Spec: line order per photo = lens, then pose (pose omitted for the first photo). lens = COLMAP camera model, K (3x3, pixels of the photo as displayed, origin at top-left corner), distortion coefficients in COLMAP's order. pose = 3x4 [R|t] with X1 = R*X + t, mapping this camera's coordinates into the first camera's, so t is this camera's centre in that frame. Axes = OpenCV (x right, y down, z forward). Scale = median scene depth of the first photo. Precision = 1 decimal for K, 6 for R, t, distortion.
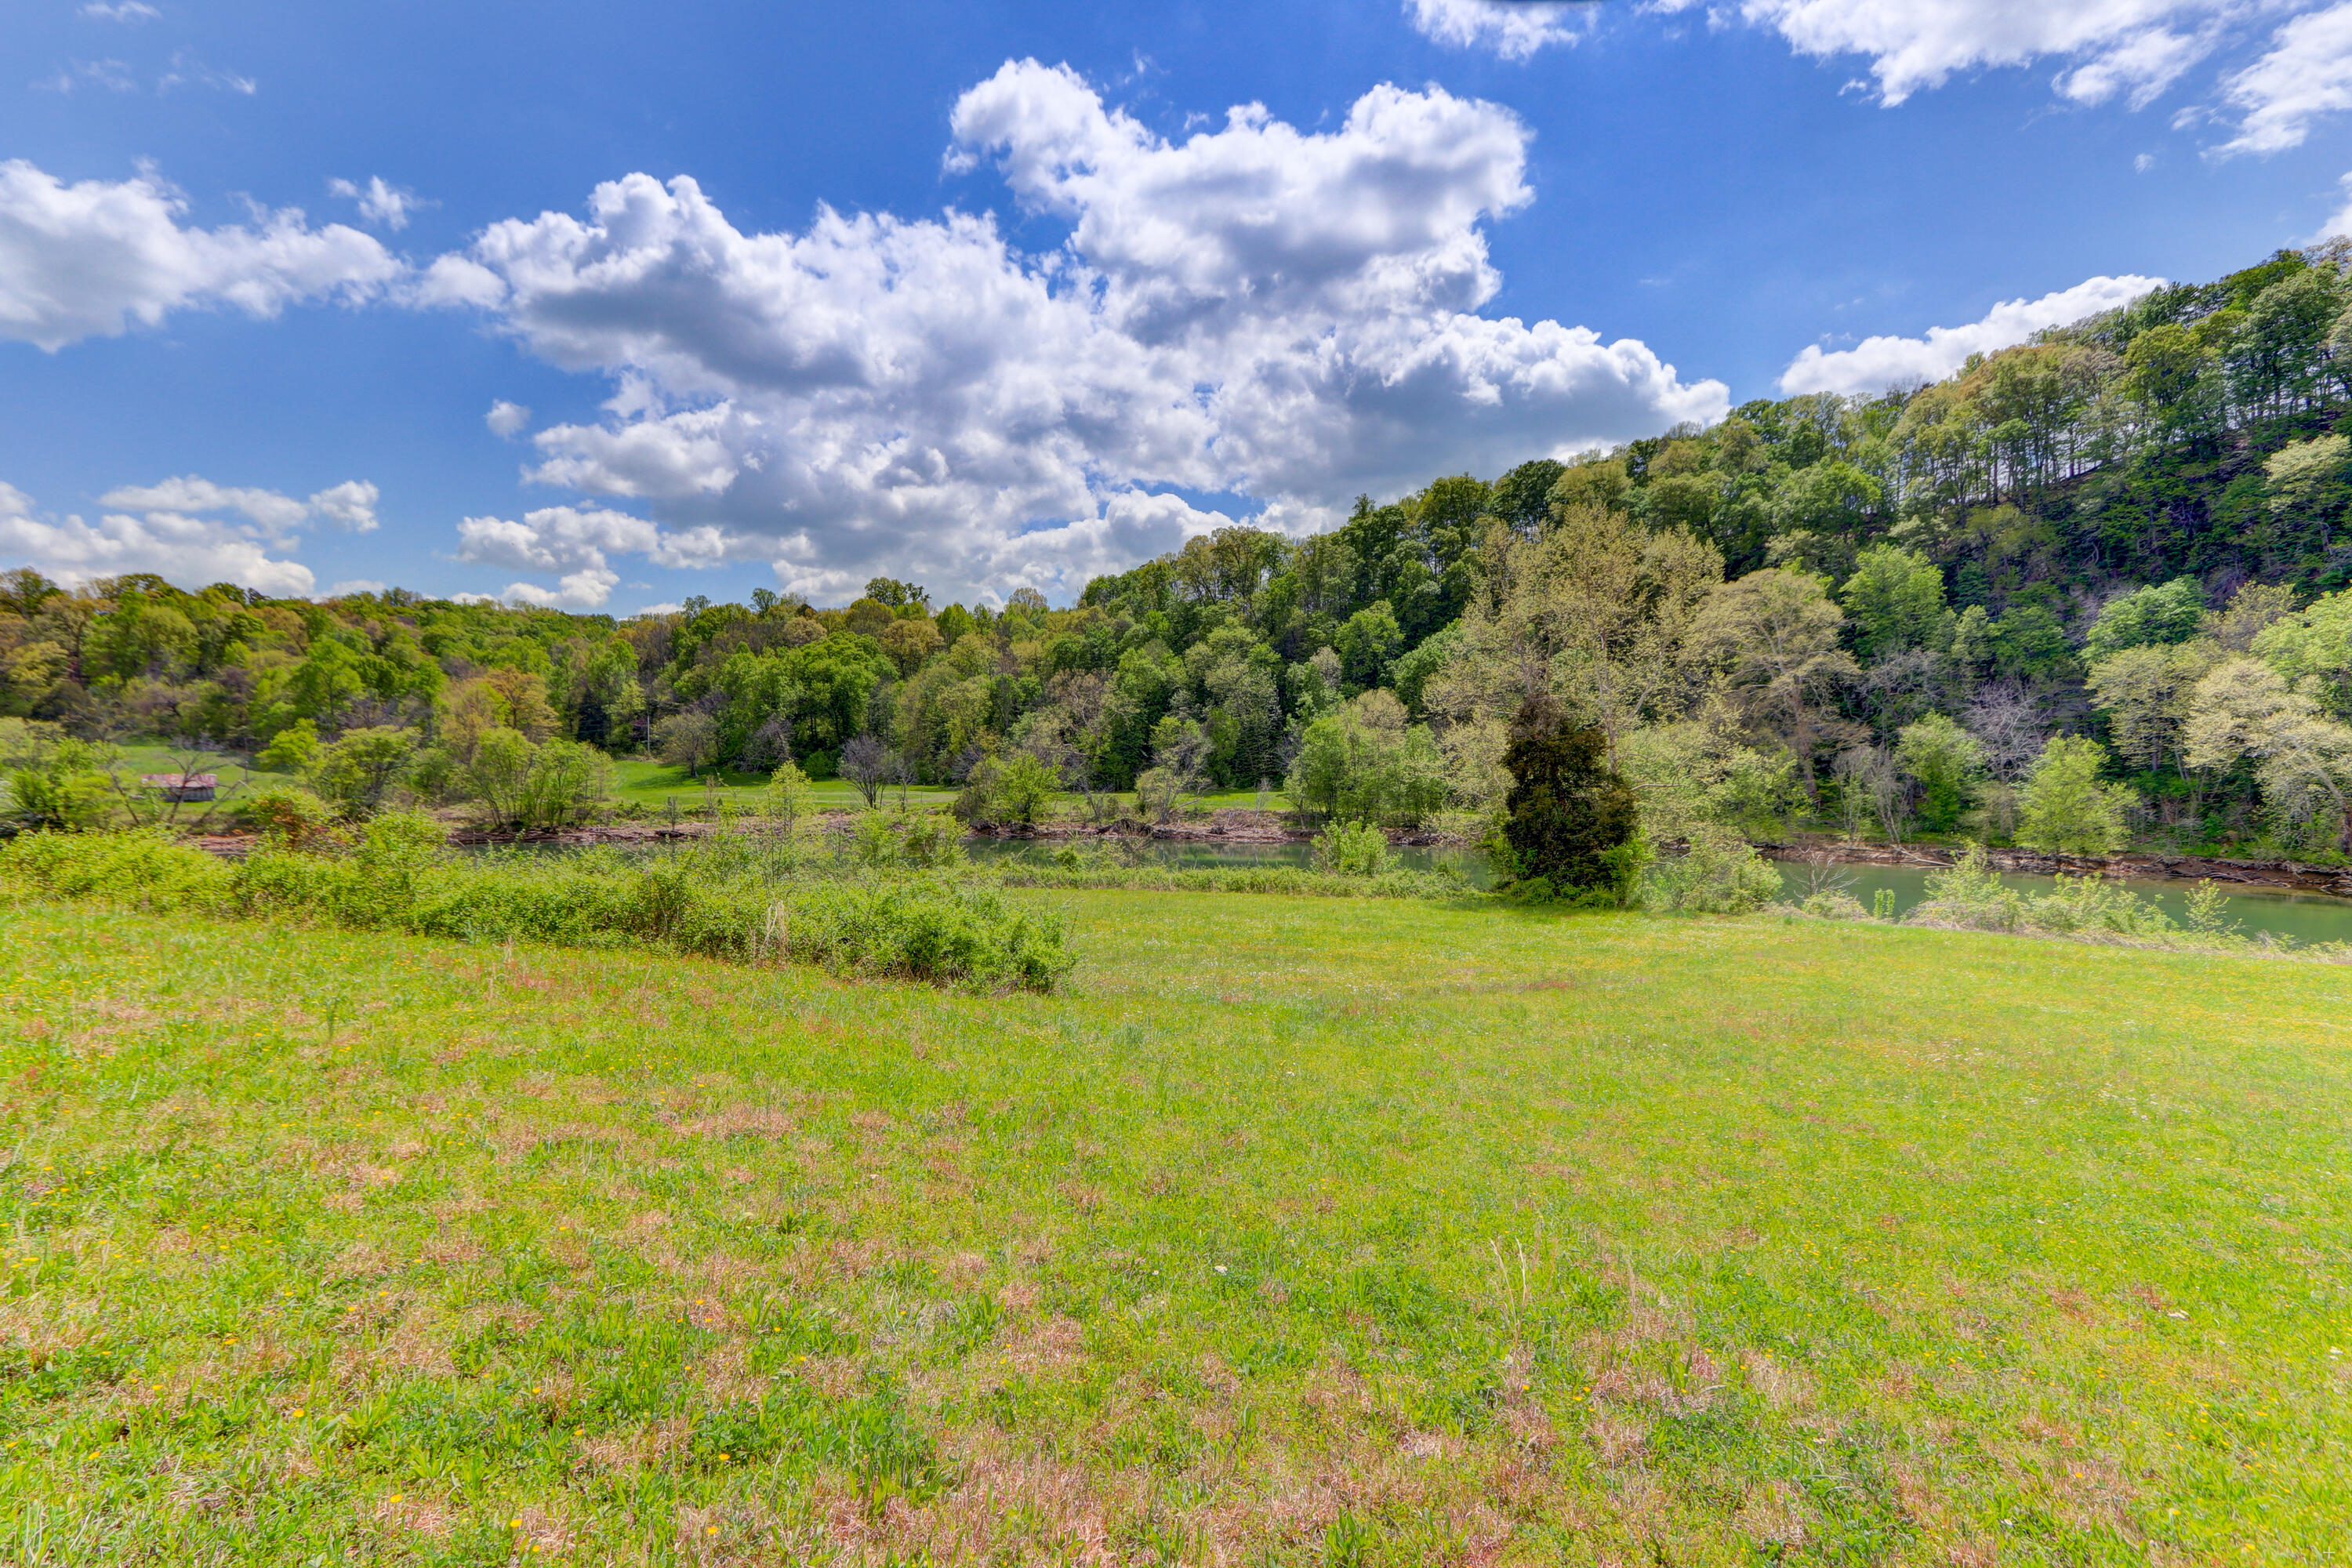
lens RADIAL K [[1101.5, 0, 1137.1], [0, 1101.5, 803.8], [0, 0, 1]] dist [0.015201, 0.000168]
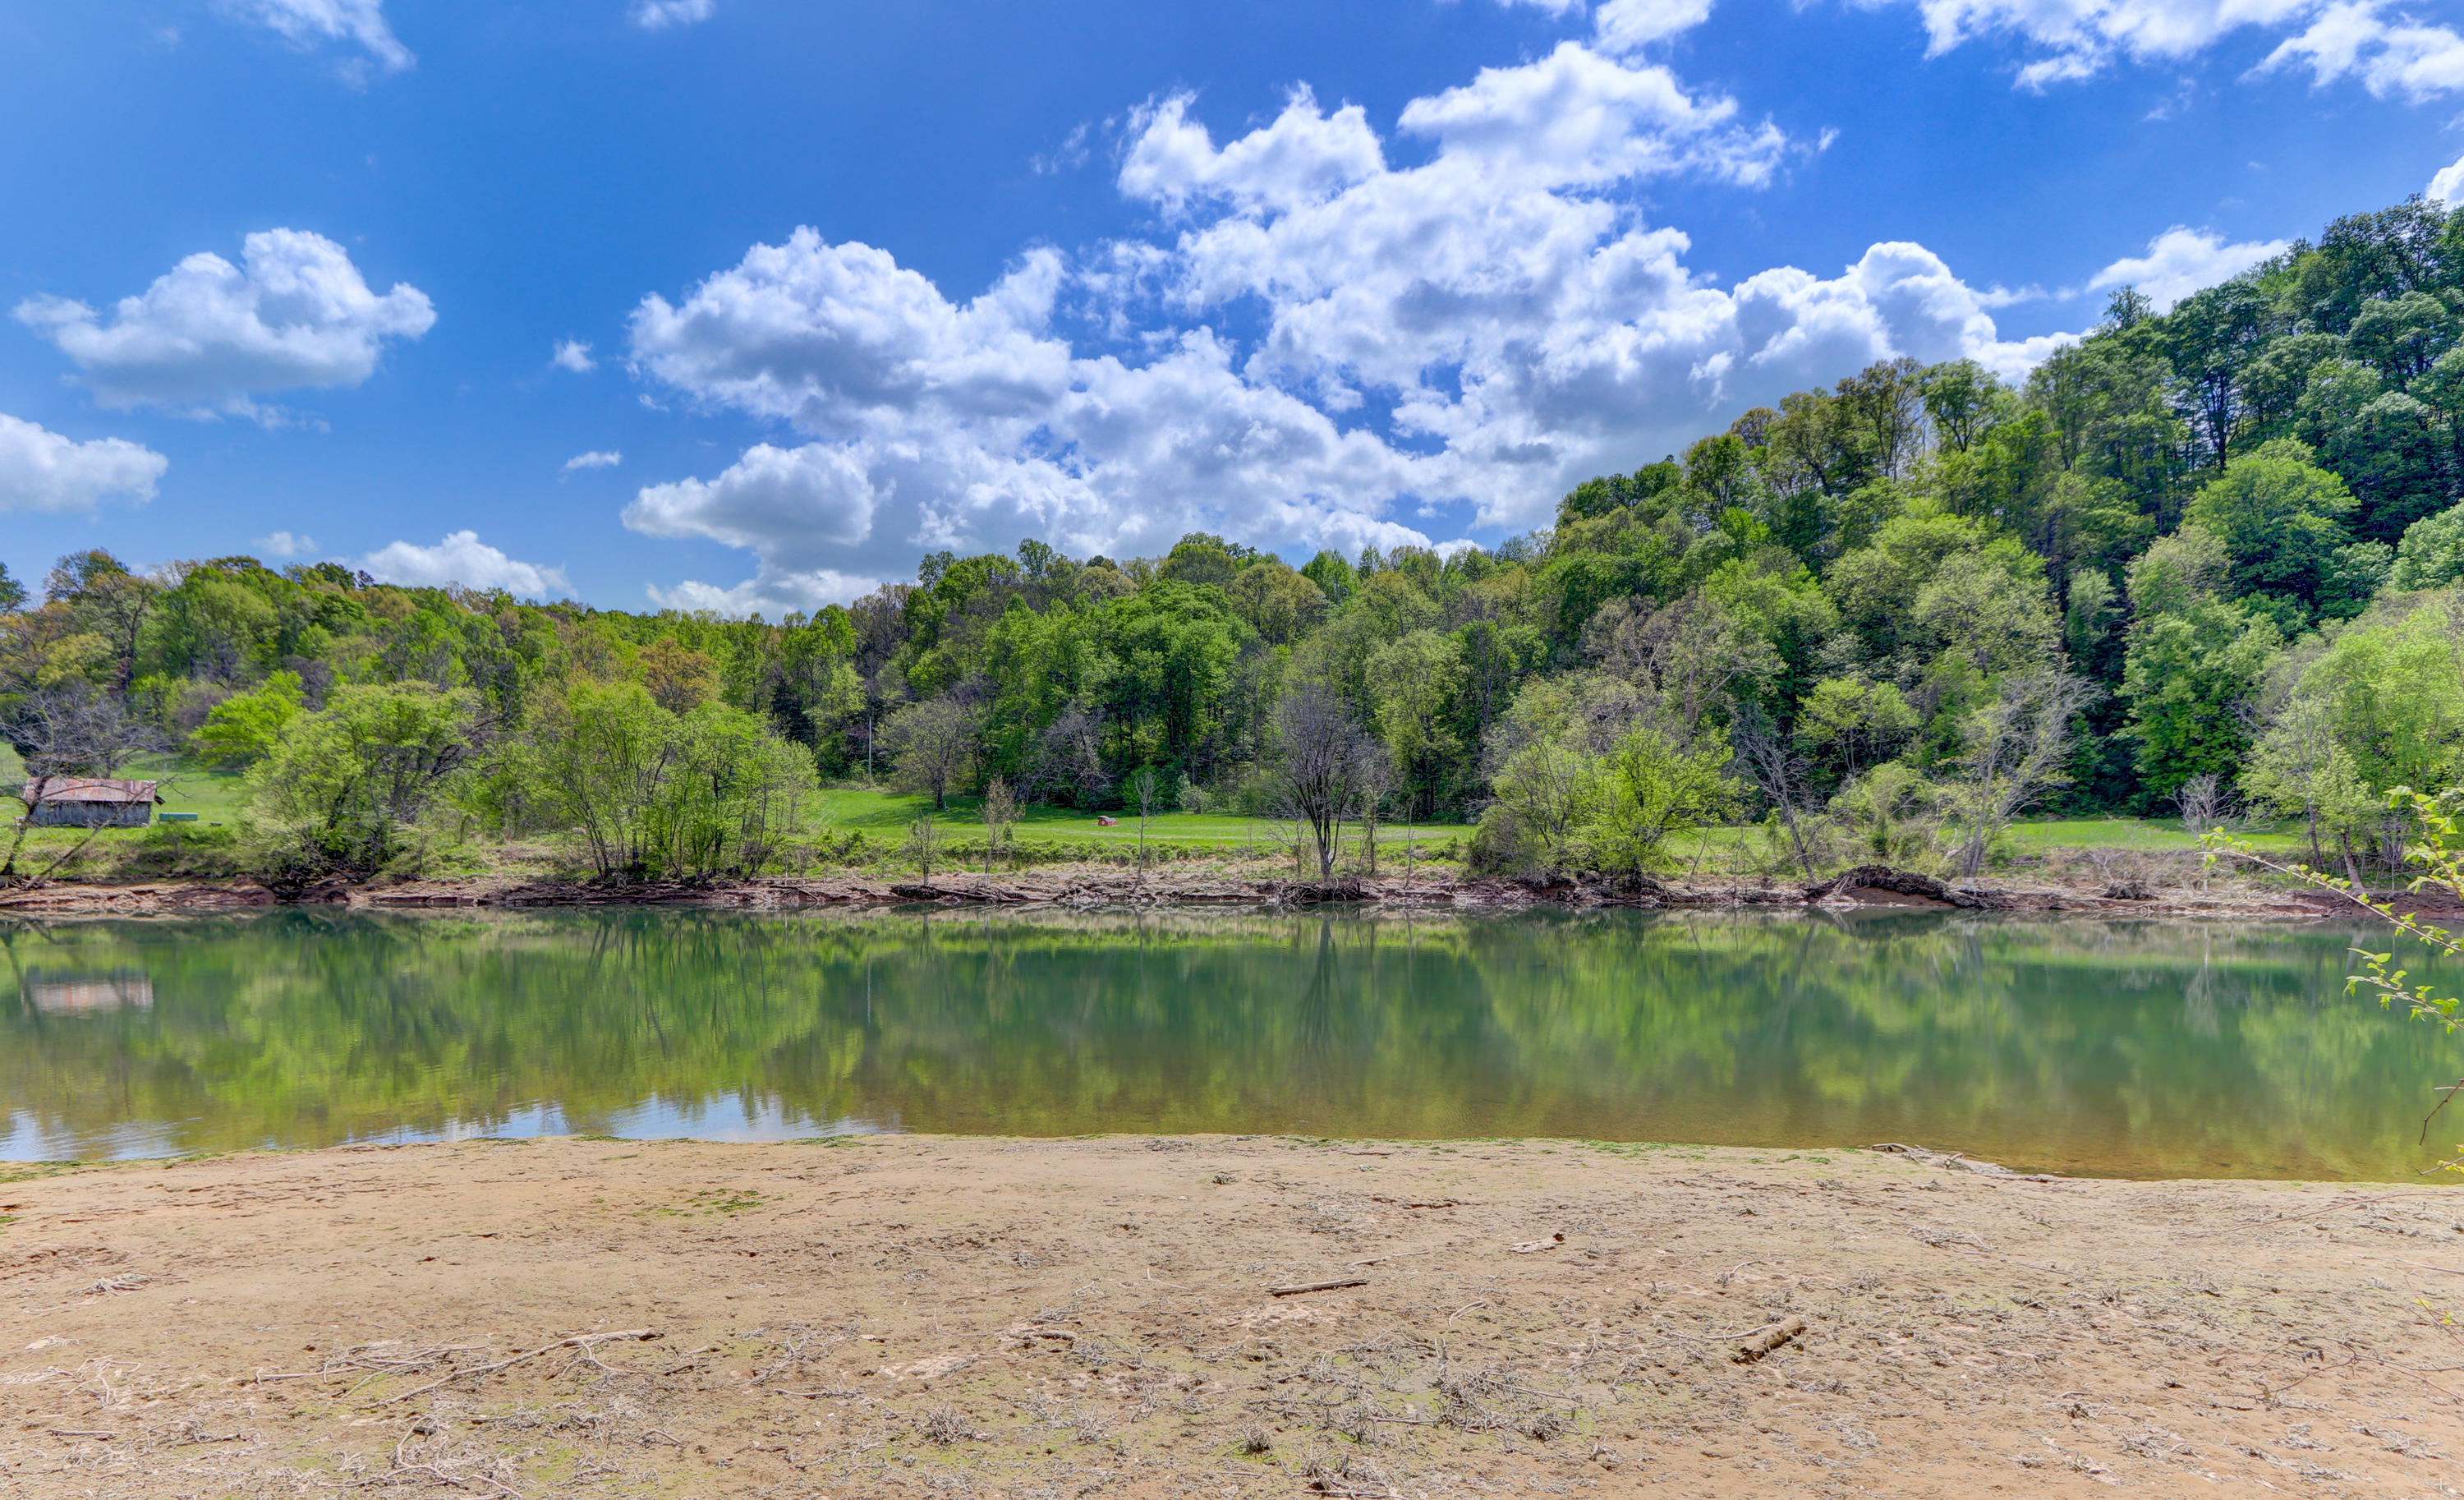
lens RADIAL K [[1355.6, 0, 1186.2], [0, 1355.6, 827.4], [0, 0, 1]] dist [-0.002366, -0.001663]
pose [[0.984315, -0.003318, -0.176389, -0.139460], [-0.005360, 0.998799, -0.048701, 0.019263], [0.176339, 0.048882, 0.983115, 0.298392]]
